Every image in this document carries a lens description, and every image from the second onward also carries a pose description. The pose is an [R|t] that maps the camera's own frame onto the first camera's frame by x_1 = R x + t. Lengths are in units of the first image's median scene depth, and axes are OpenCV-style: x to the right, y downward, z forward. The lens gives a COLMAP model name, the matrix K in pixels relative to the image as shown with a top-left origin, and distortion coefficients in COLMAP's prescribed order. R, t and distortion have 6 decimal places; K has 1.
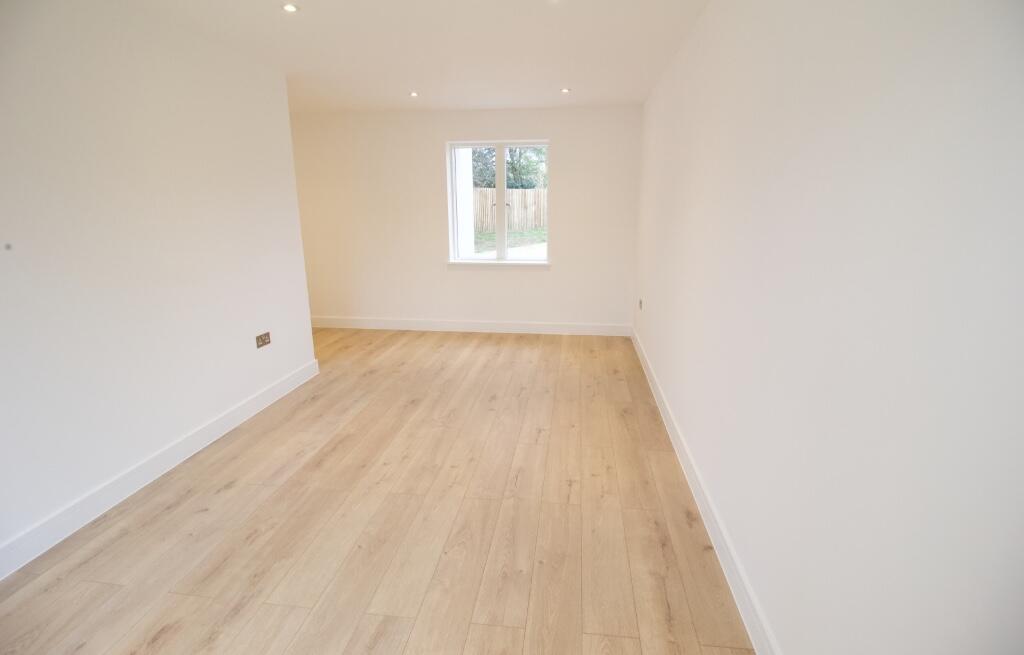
lens RADIAL K [[472.0, 0, 524.9], [0, 472.0, 315.7], [0, 0, 1]] dist [-0.000097, -0.014377]
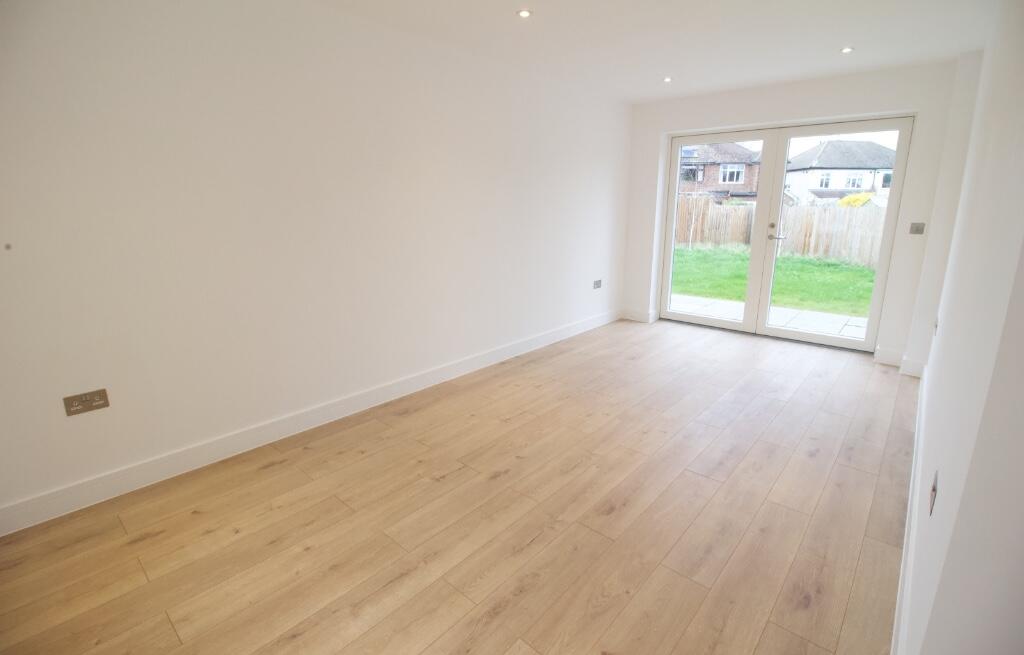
lens RADIAL K [[472.0, 0, 524.9], [0, 472.0, 315.7], [0, 0, 1]] dist [-0.000097, -0.014377]
pose [[-0.823857, -0.131540, 0.551323, -0.469227], [0.125829, 0.905980, 0.404187, -0.315441], [-0.552654, 0.402365, -0.729846, 1.471369]]
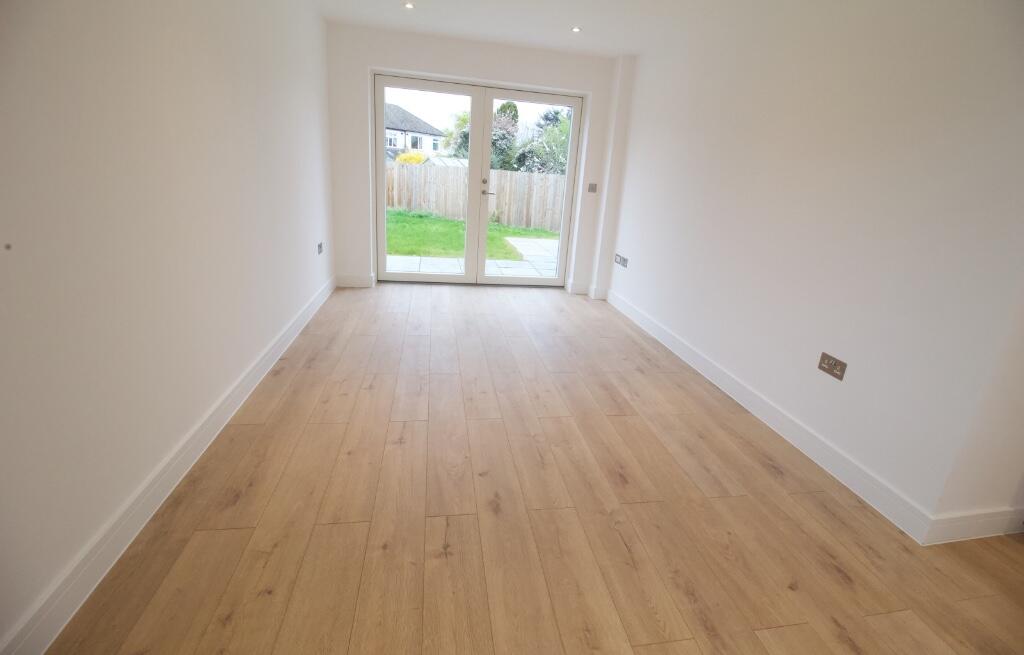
lens RADIAL K [[472.0, 0, 524.9], [0, 472.0, 315.7], [0, 0, 1]] dist [-0.000097, -0.014377]
pose [[-0.955853, 0.013041, -0.293557, 0.054314], [-0.137236, 0.863557, 0.485217, -0.277248], [0.259831, 0.504082, -0.823644, 1.421761]]
